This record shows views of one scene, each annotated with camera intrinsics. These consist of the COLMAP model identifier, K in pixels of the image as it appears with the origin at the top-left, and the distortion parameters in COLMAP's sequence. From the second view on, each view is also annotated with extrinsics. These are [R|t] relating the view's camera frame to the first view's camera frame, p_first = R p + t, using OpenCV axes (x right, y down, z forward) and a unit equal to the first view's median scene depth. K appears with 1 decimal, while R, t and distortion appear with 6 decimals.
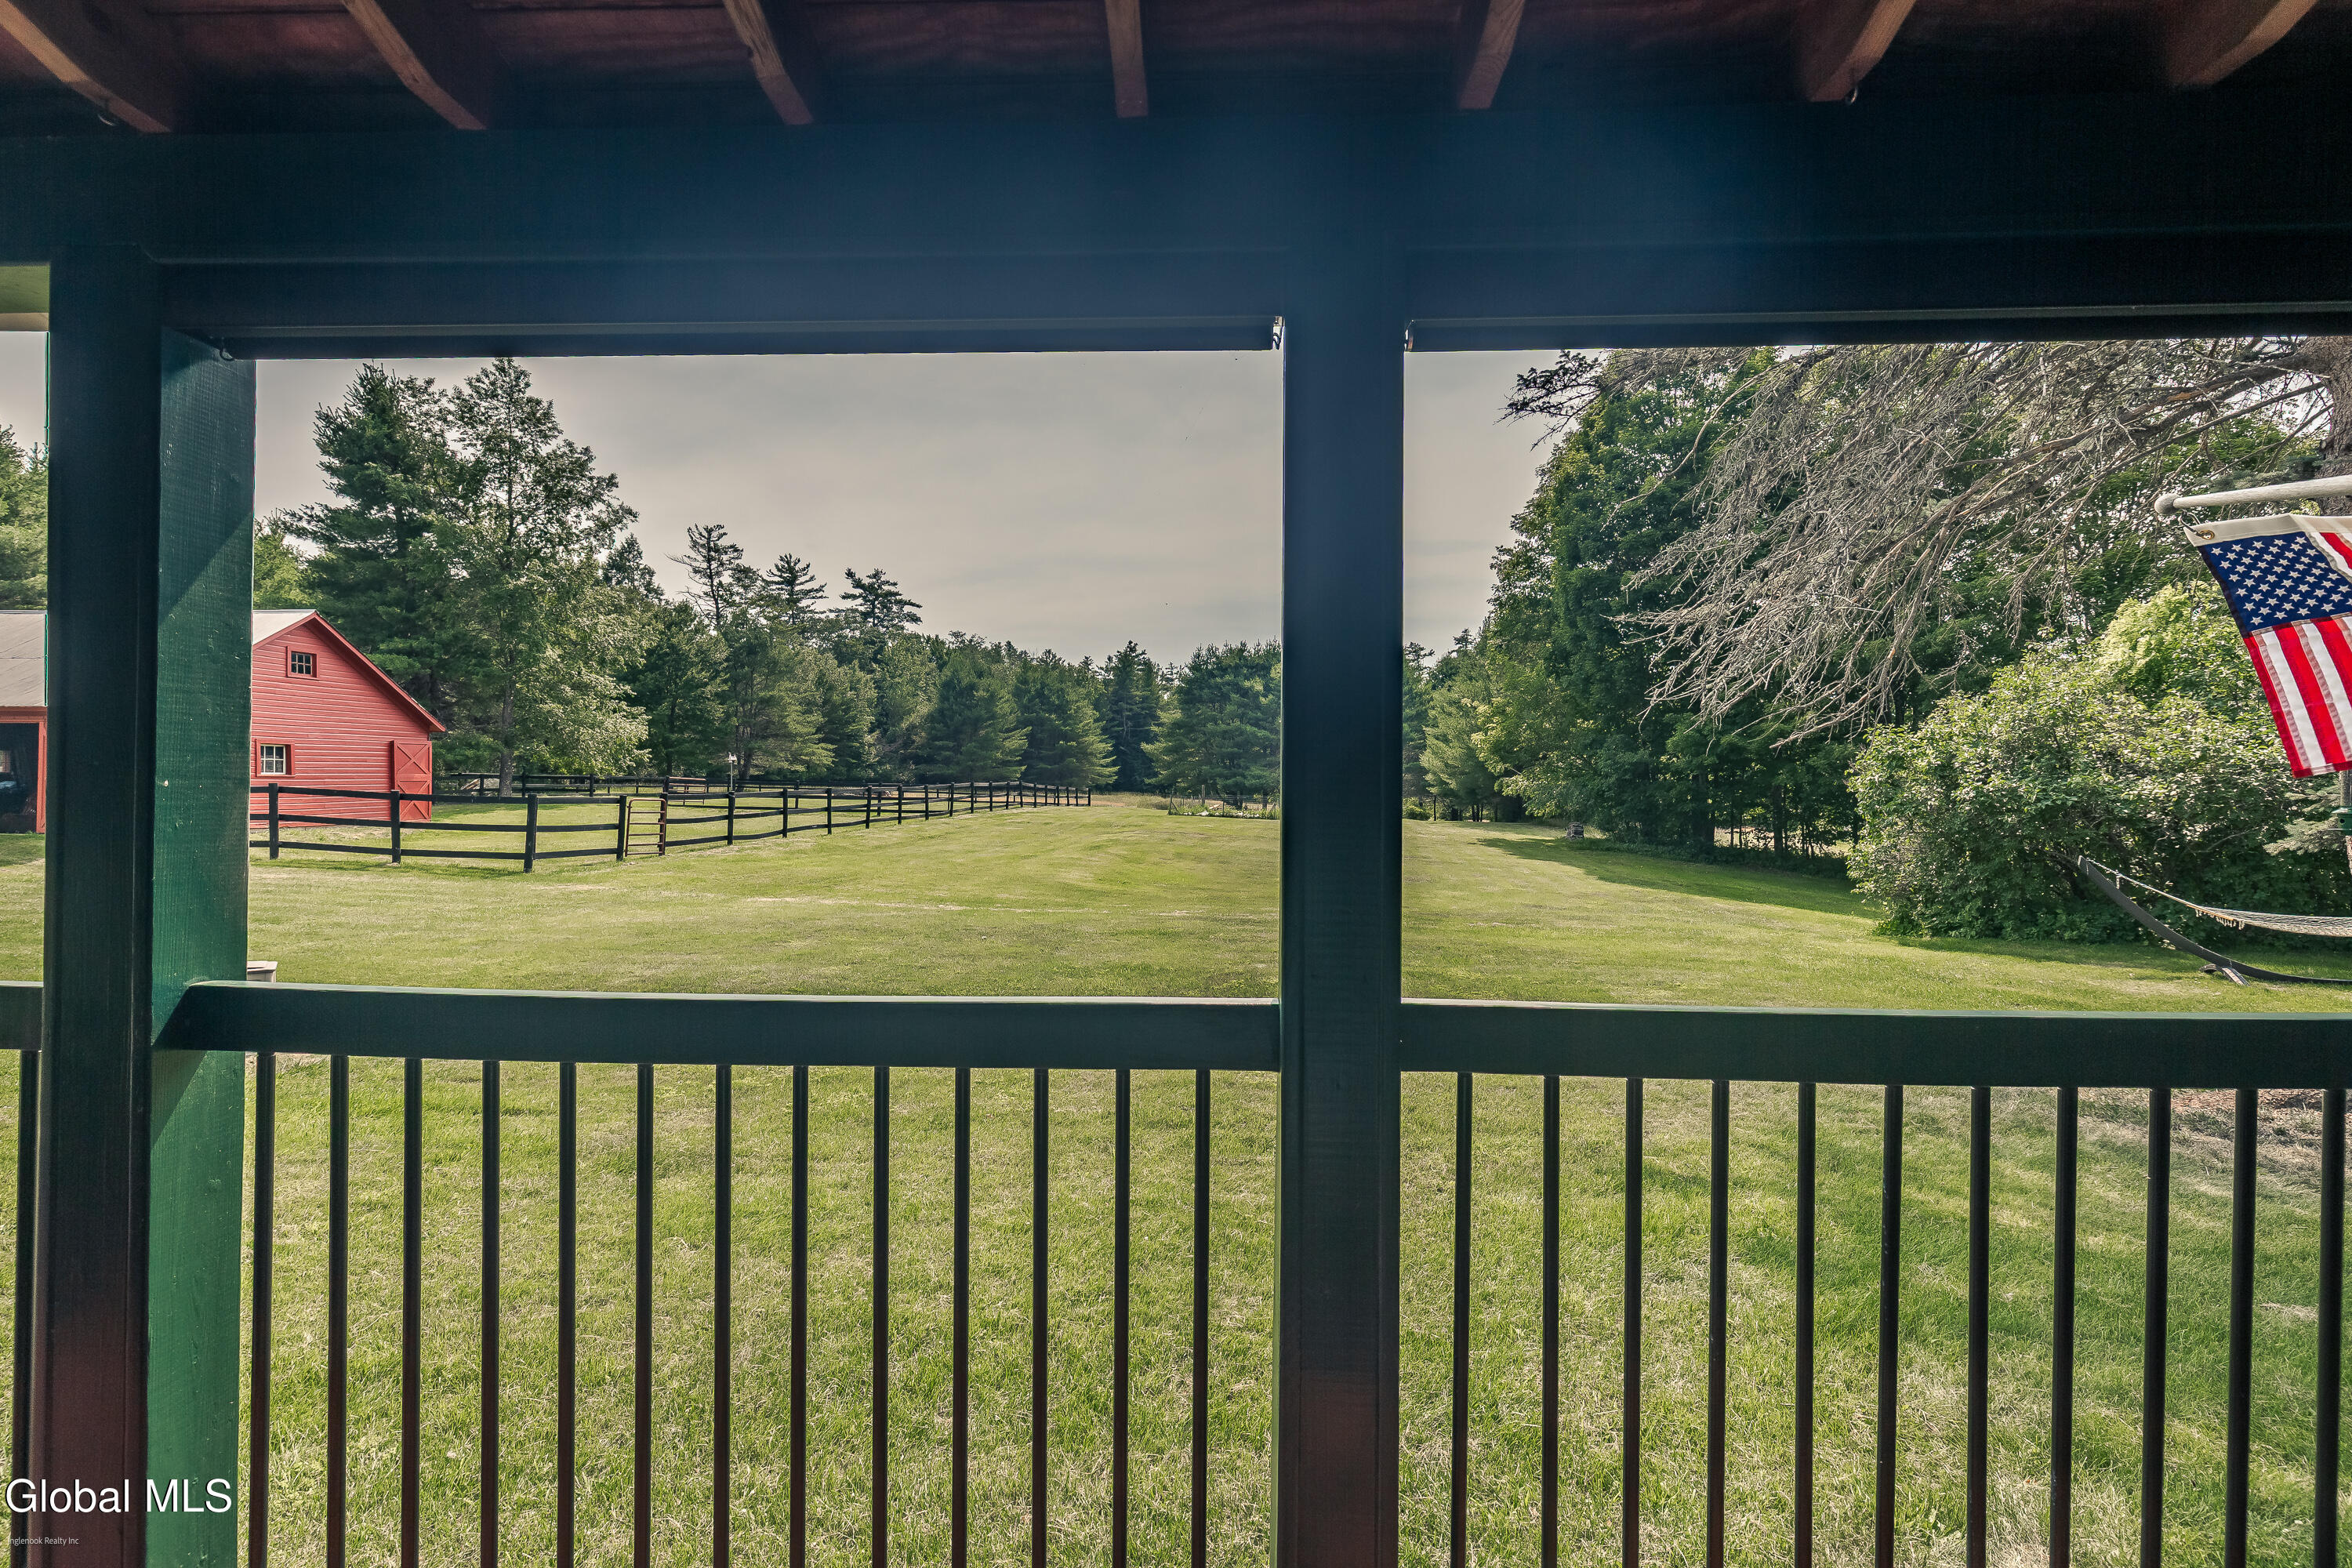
lens RADIAL K [[1067.9, 0, 1169.2], [0, 1067.9, 772.6], [0, 0, 1]] dist [0.011550, 0.000477]
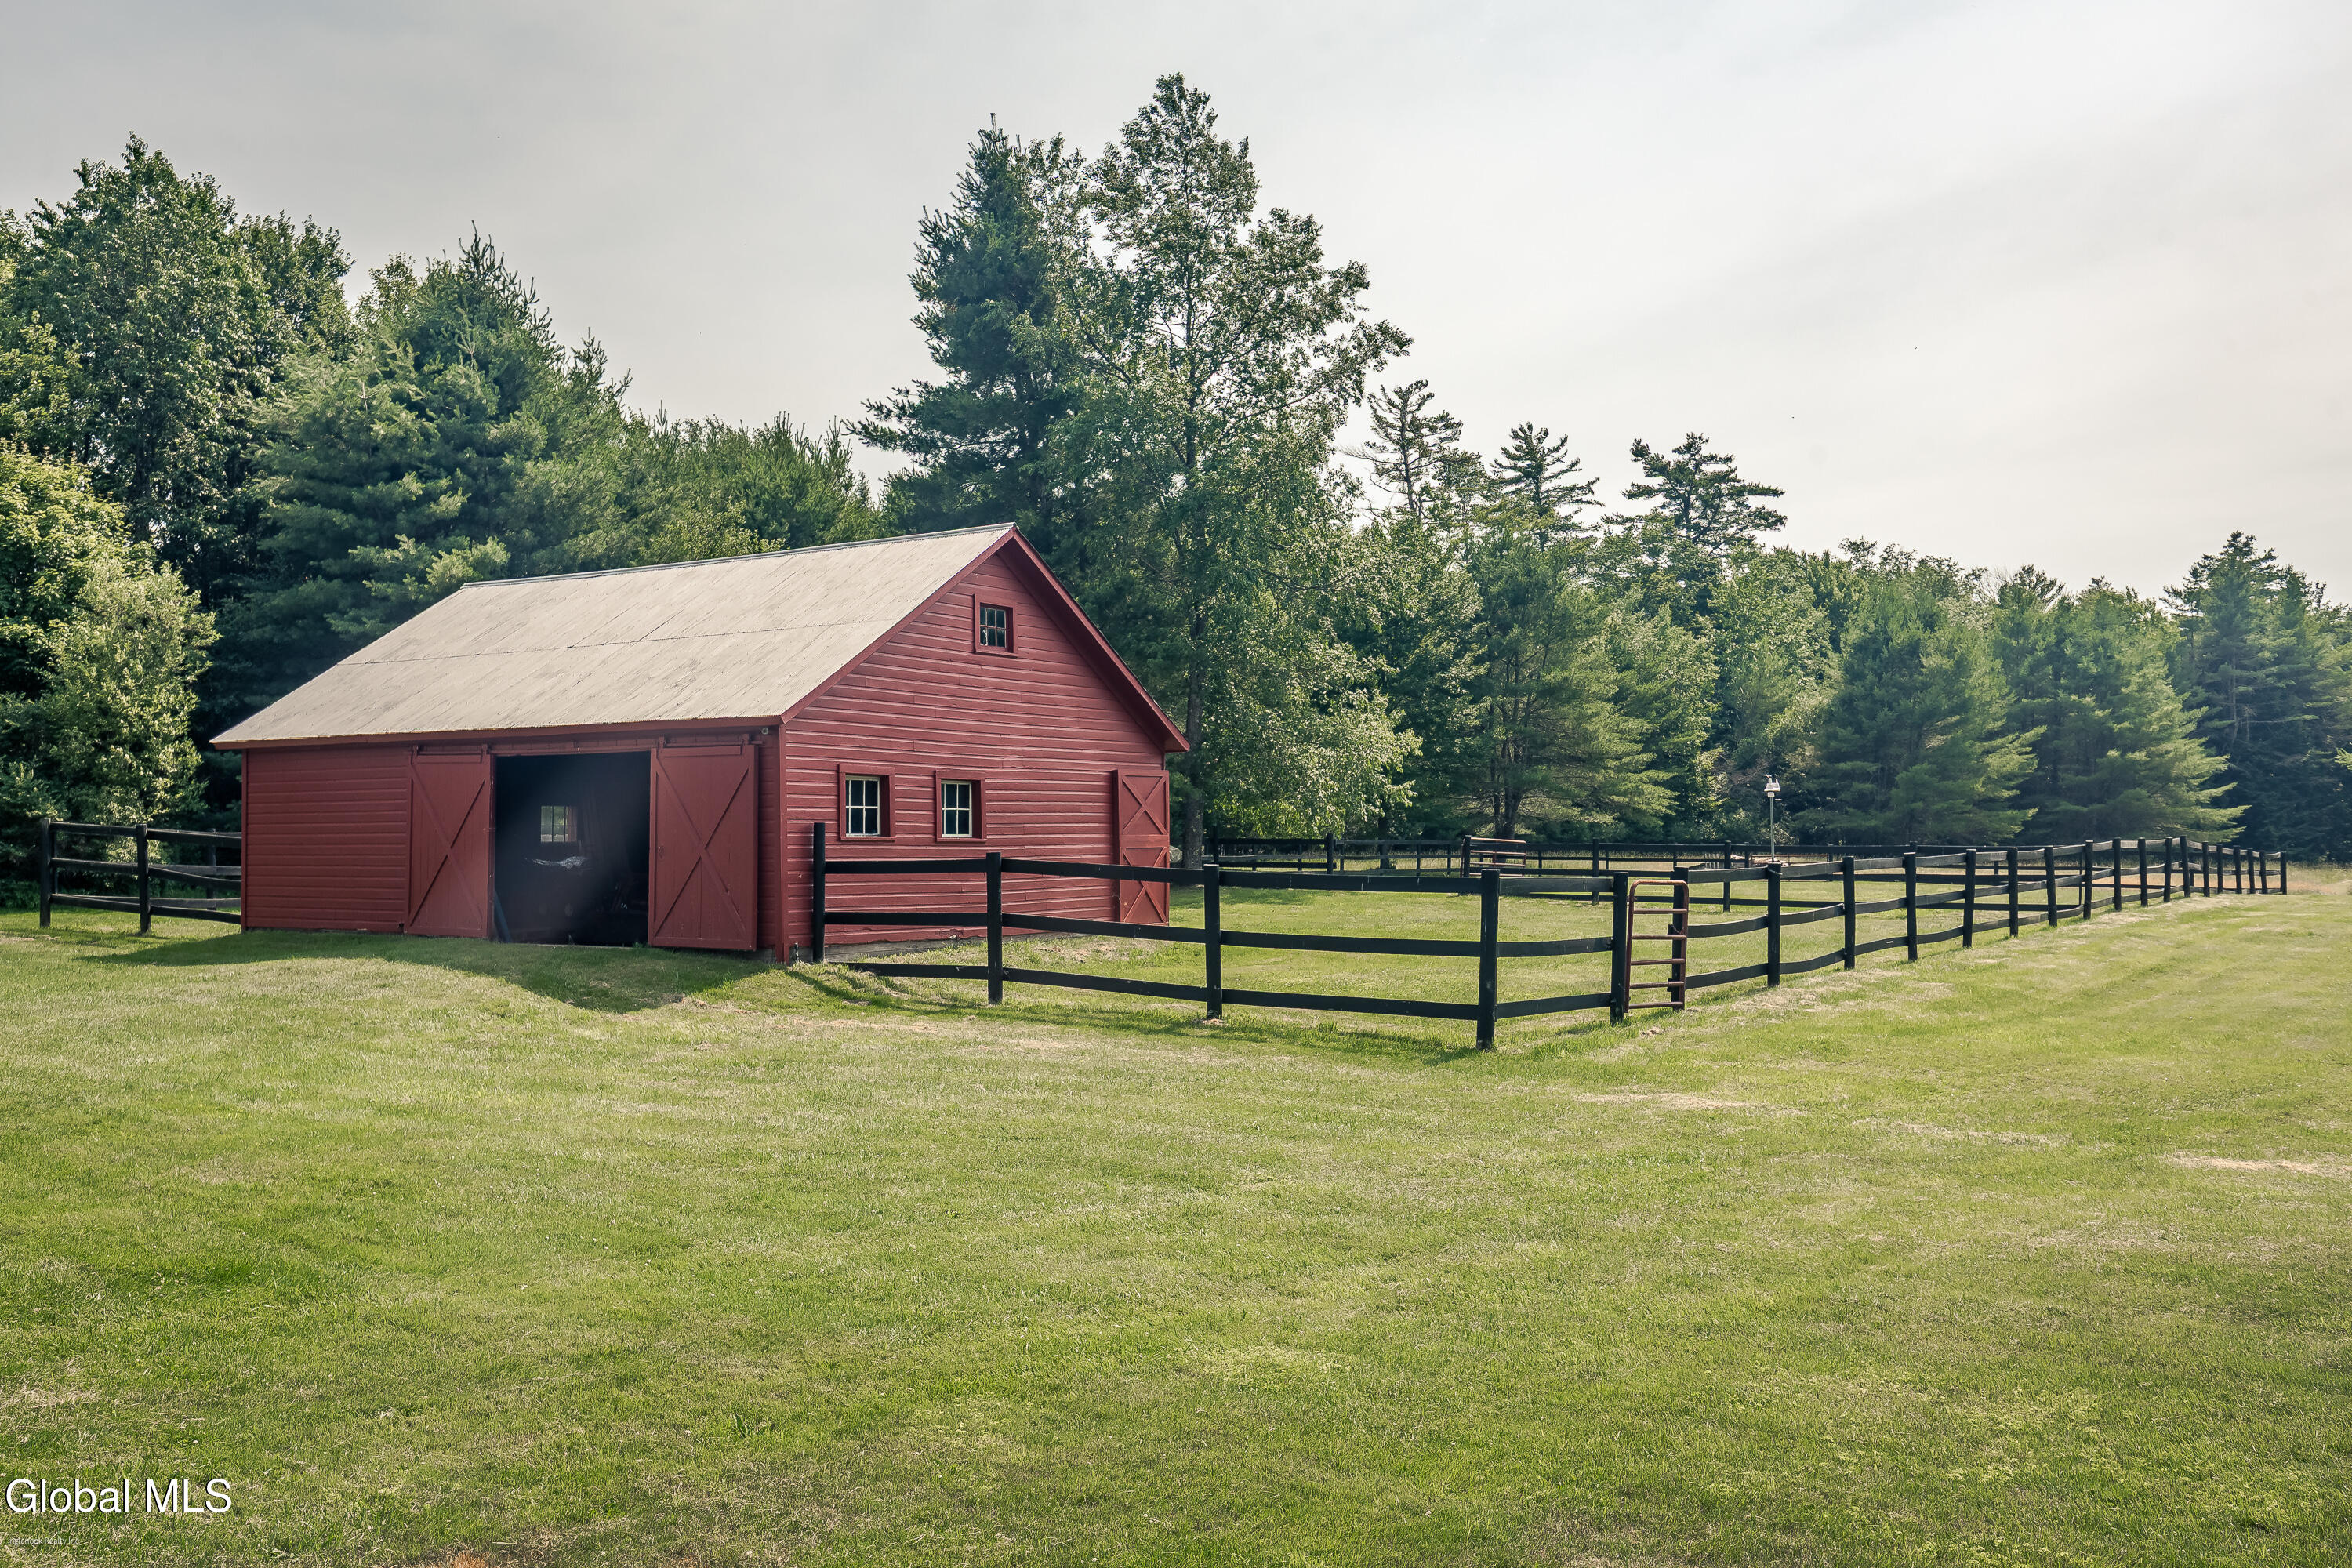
lens RADIAL K [[2002.9, 0, 1155.0], [0, 2002.9, 783.7], [0, 0, 1]] dist [0.014640, -0.024848]
pose [[0.876761, -0.027271, -0.480153, -0.152907], [0.016196, 0.999499, -0.027195, 0.002122], [0.480654, 0.016067, 0.876763, 0.102558]]
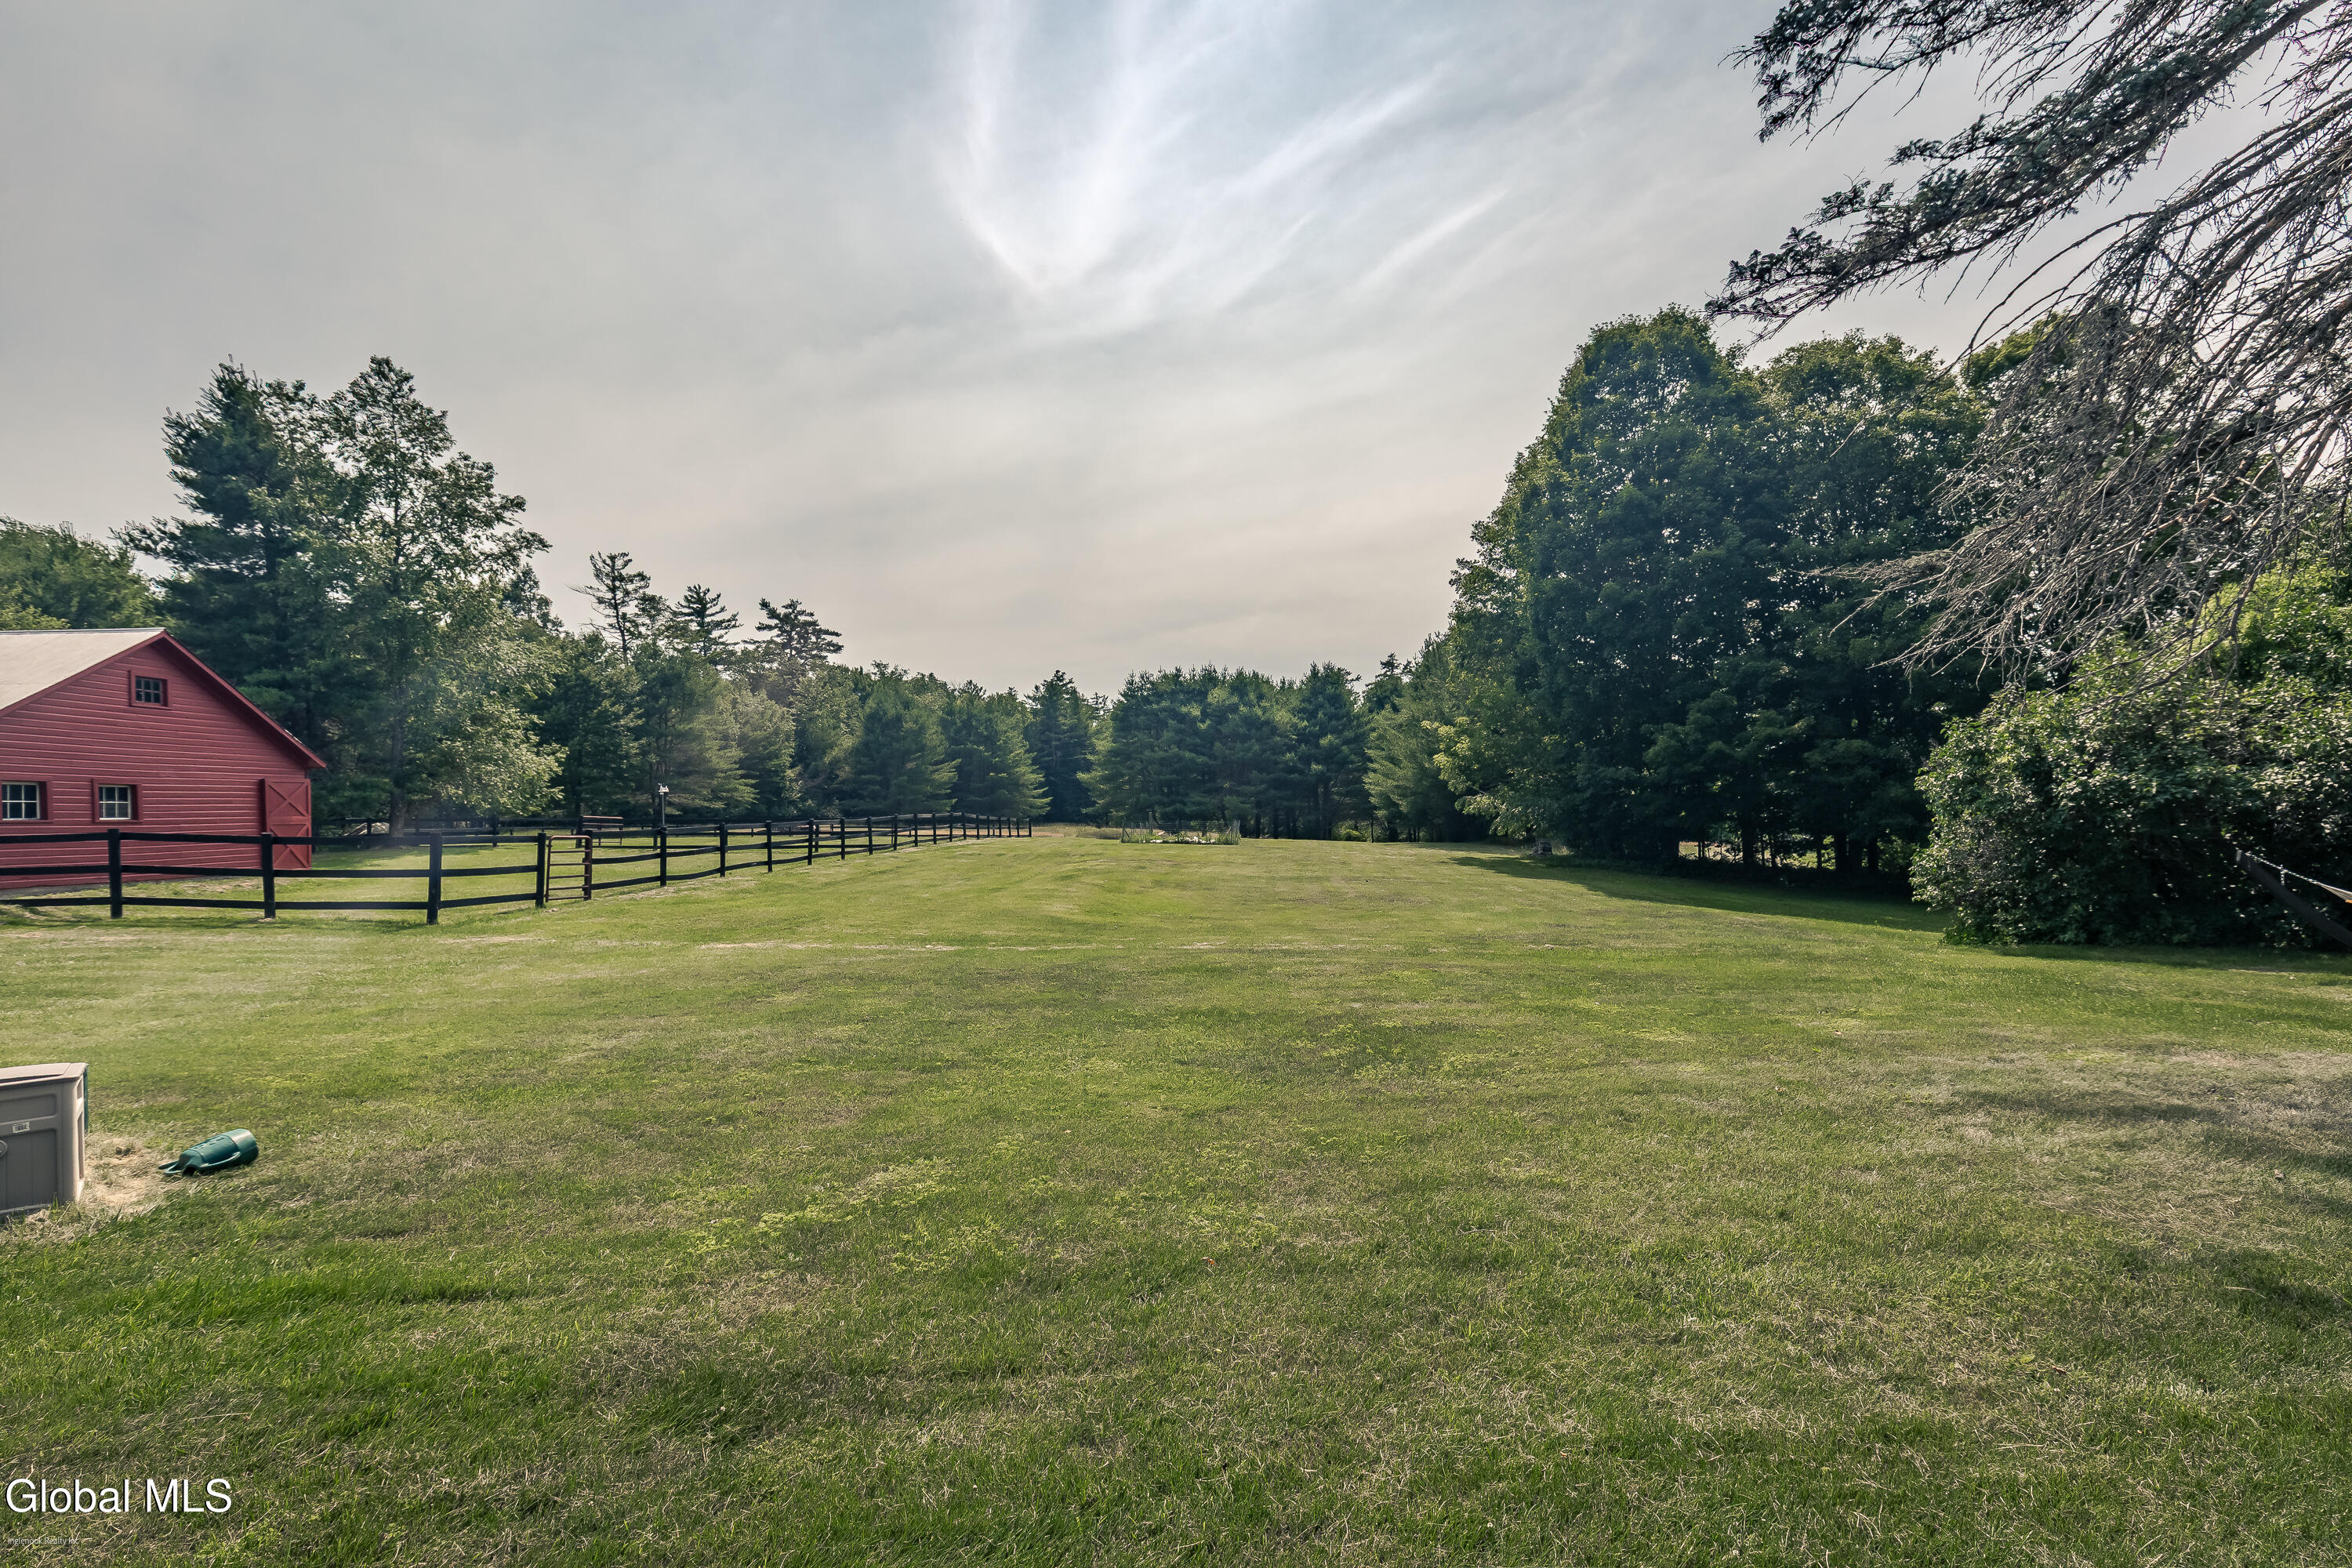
lens RADIAL K [[1067.9, 0, 1170.4], [0, 1067.9, 794.2], [0, 0, 1]] dist [0.011550, 0.000477]
pose [[0.997075, -0.023162, 0.072840, -0.031575], [0.023755, 0.999691, -0.007282, 0.004373], [-0.072649, 0.008991, 0.997317, 0.044784]]
